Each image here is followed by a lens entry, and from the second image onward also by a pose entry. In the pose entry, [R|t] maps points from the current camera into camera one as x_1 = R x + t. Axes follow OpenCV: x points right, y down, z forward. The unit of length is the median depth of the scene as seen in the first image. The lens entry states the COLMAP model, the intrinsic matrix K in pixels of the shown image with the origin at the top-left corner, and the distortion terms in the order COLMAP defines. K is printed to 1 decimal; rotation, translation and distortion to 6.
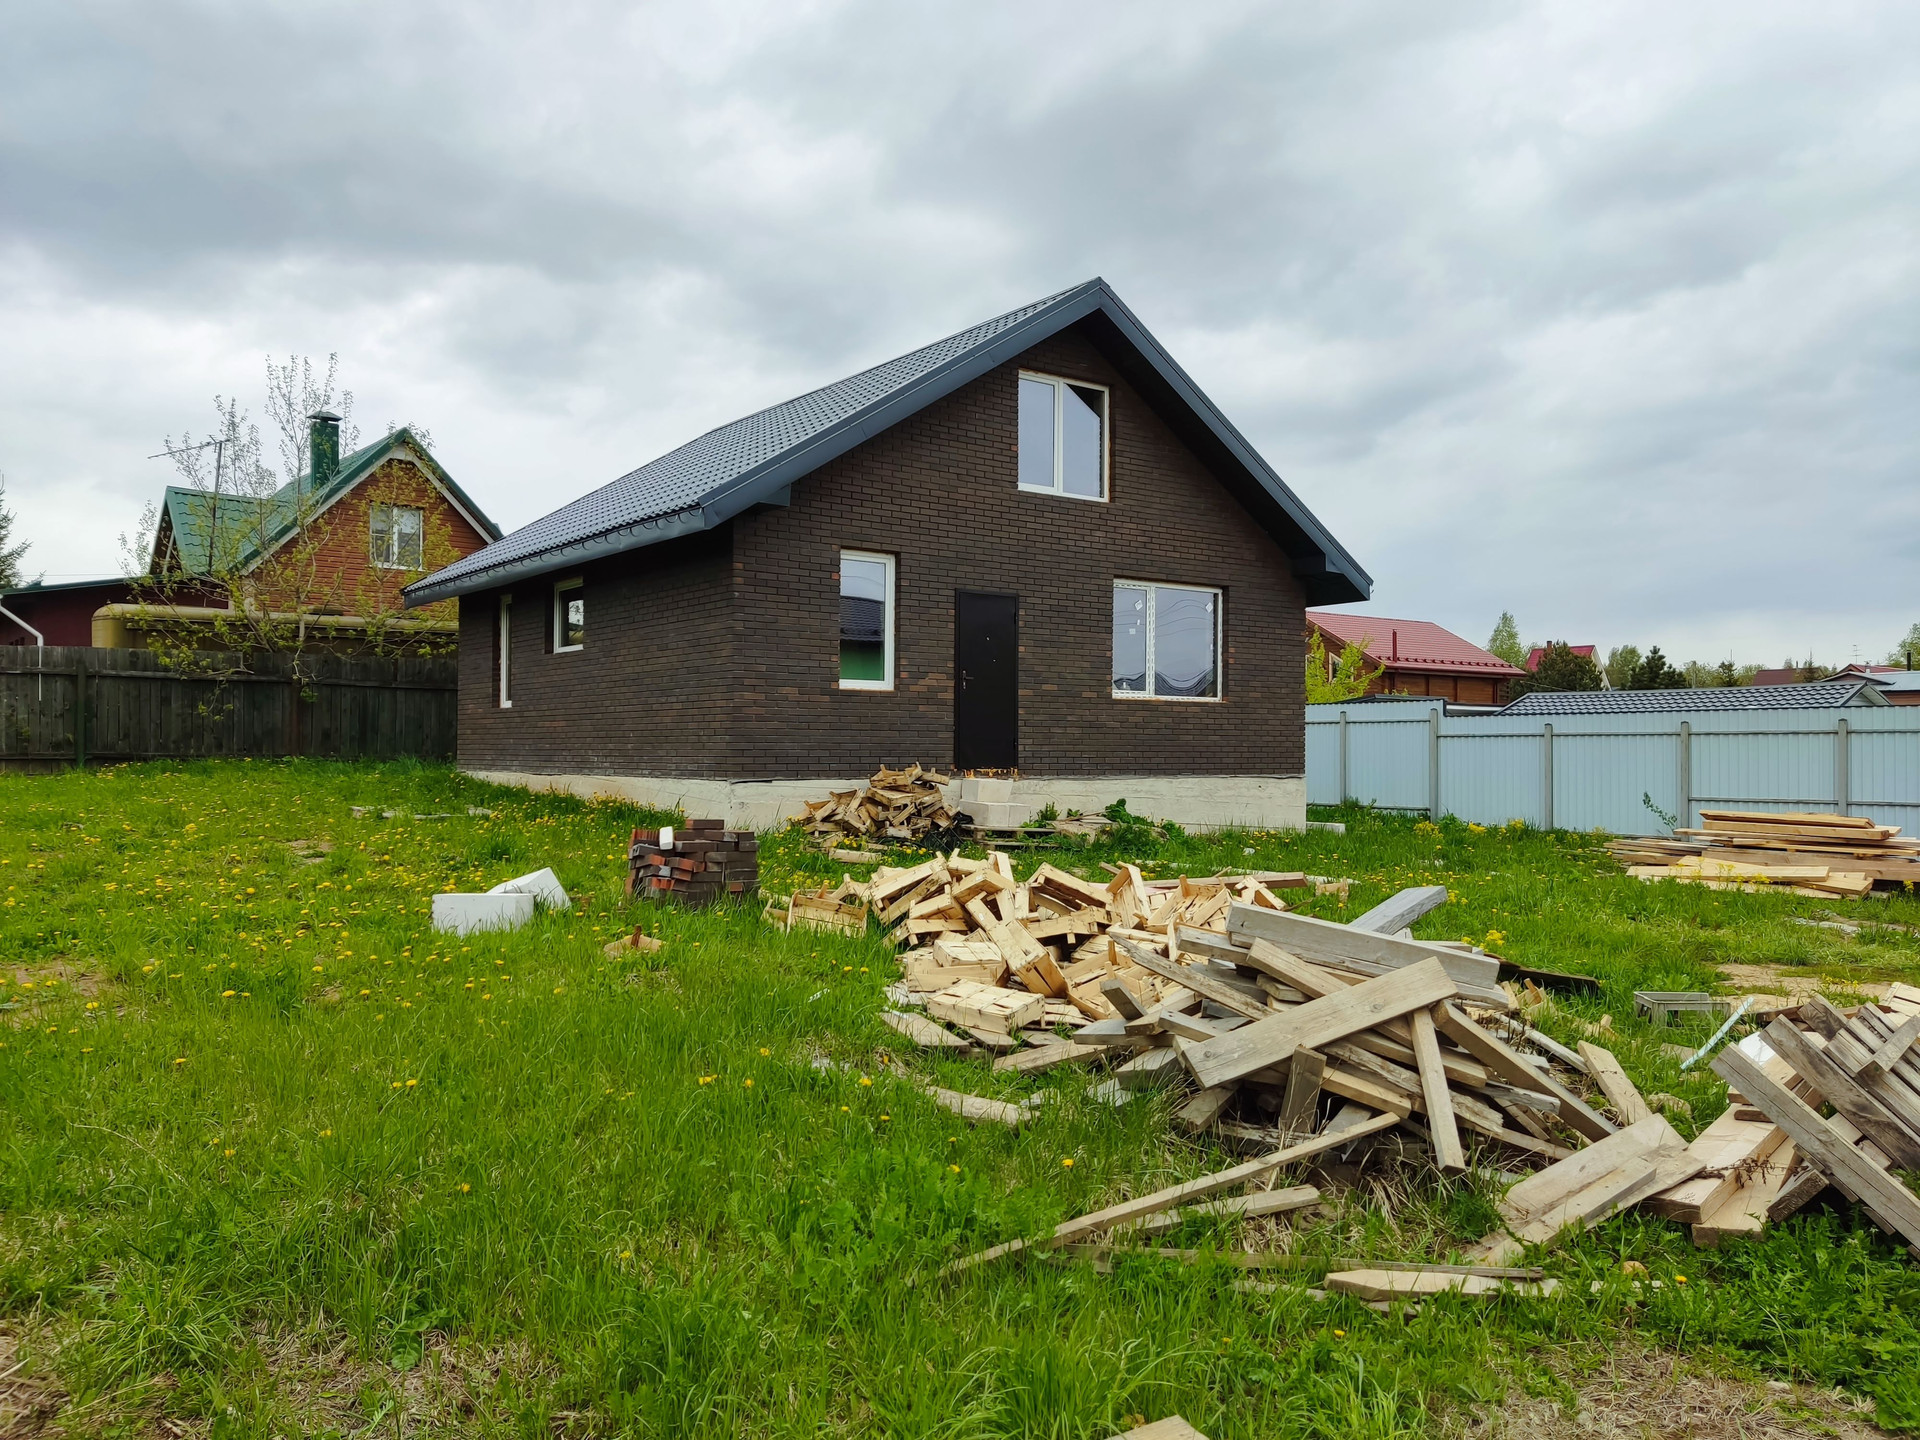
lens RADIAL K [[1413.9, 0, 960.0], [0, 1413.9, 720.0], [0, 0, 1]] dist [0.068391, 0.000651]
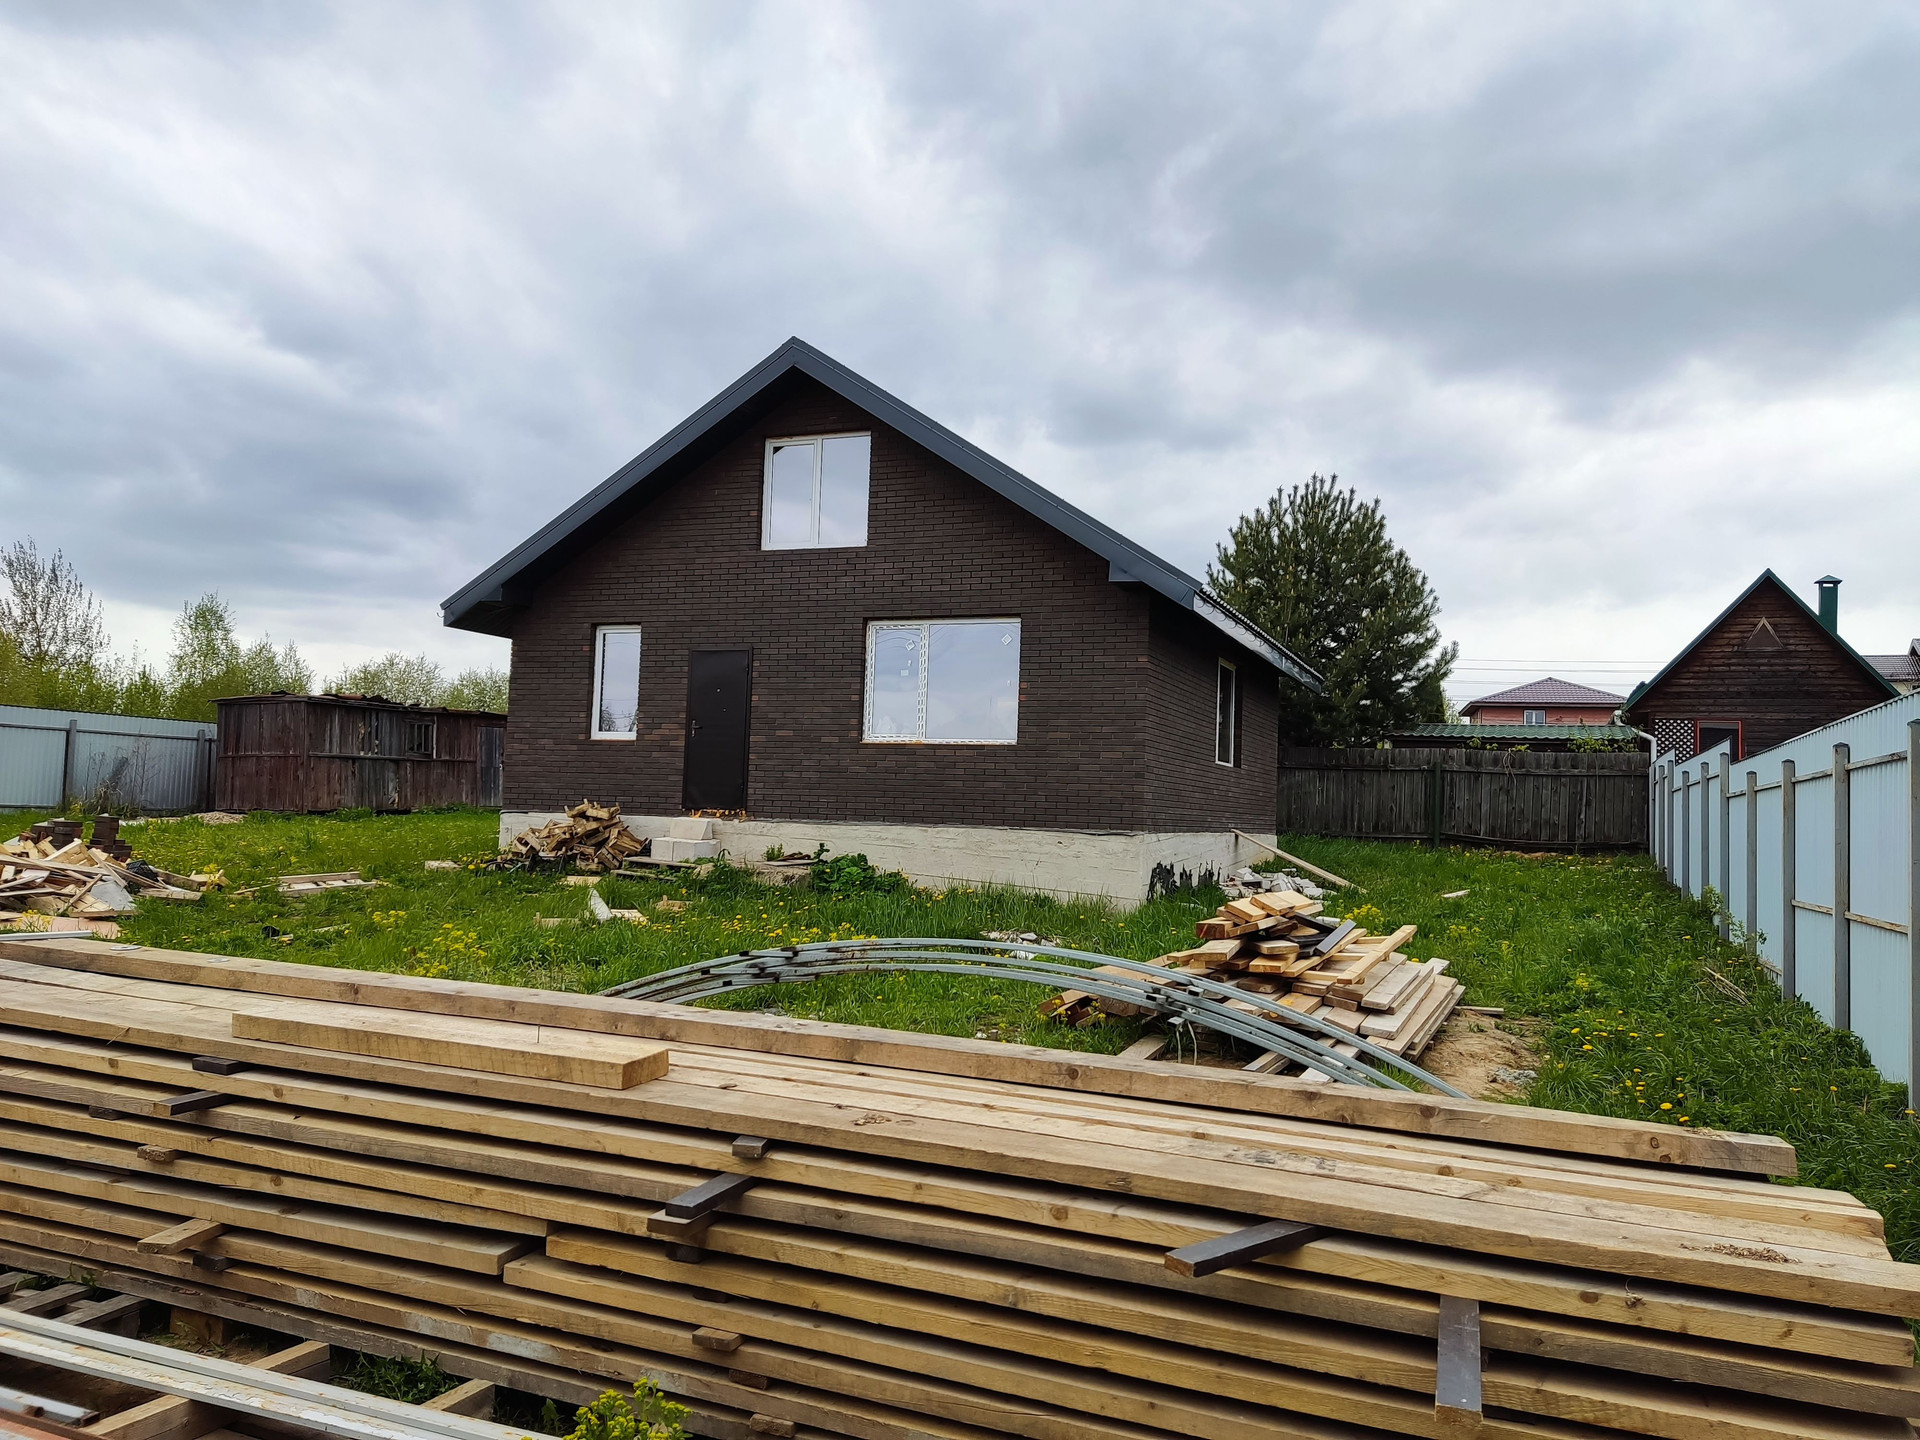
lens RADIAL K [[1413.9, 0, 960.0], [0, 1413.9, 720.0], [0, 0, 1]] dist [0.068391, 0.000651]
pose [[0.533325, -0.046141, -0.844651, 1.015169], [-0.011342, 0.998031, -0.061682, 0.029989], [0.845835, 0.042476, 0.531751, 0.558930]]
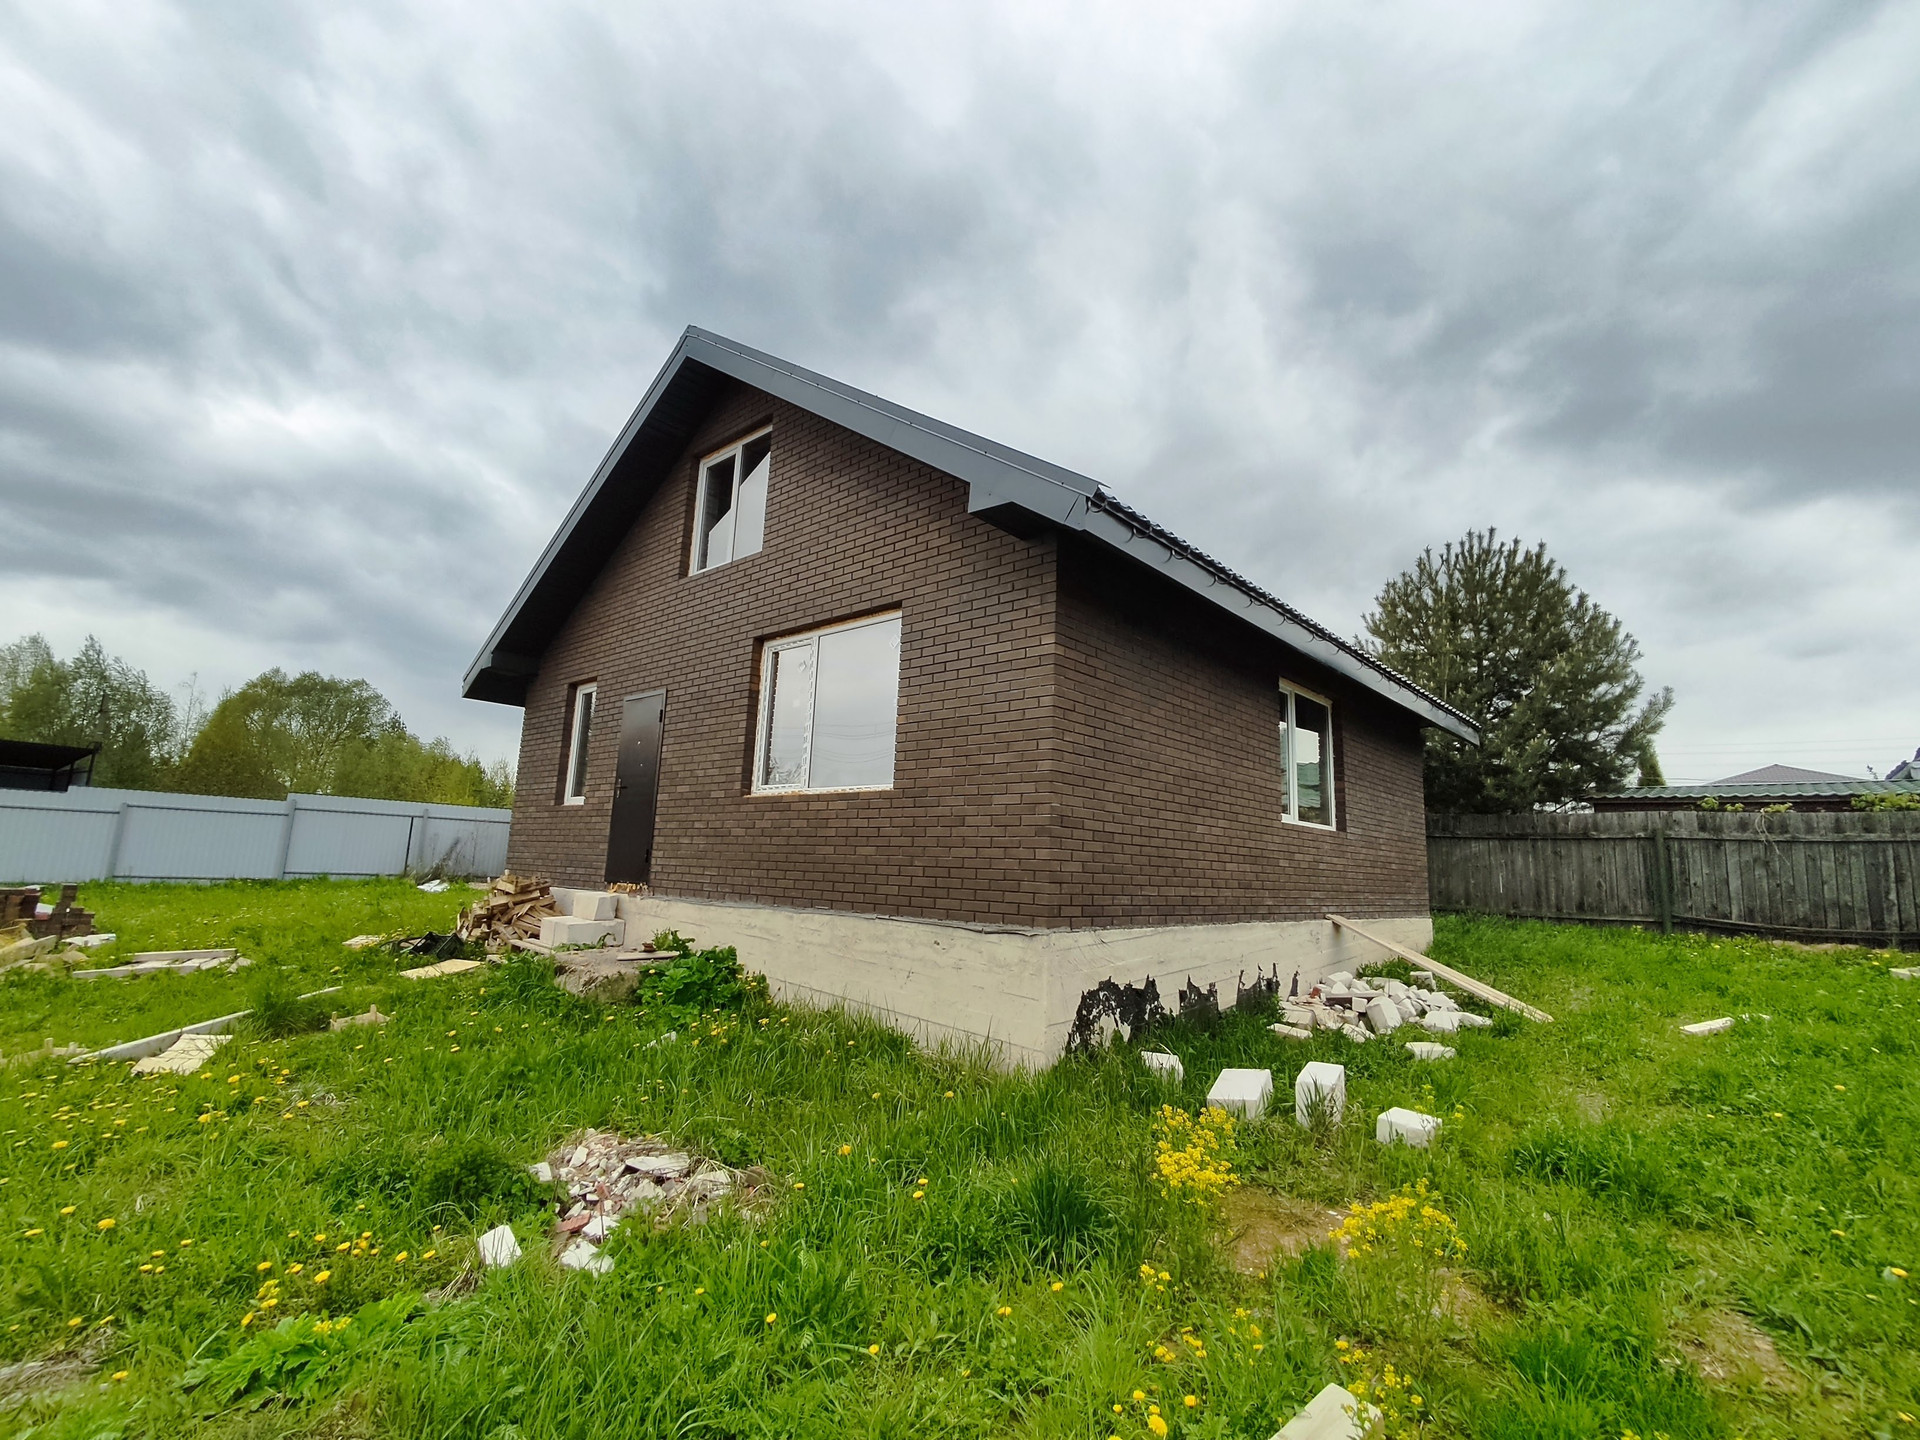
lens RADIAL K [[874.6, 0, 961.0], [0, 874.6, 708.7], [0, 0, 1]] dist [0.000533, -0.000653]
pose [[0.211376, -0.177120, -0.961223, 0.613503], [-0.015516, 0.982712, -0.184491, 0.023637], [0.977282, 0.053911, 0.204973, 1.057859]]
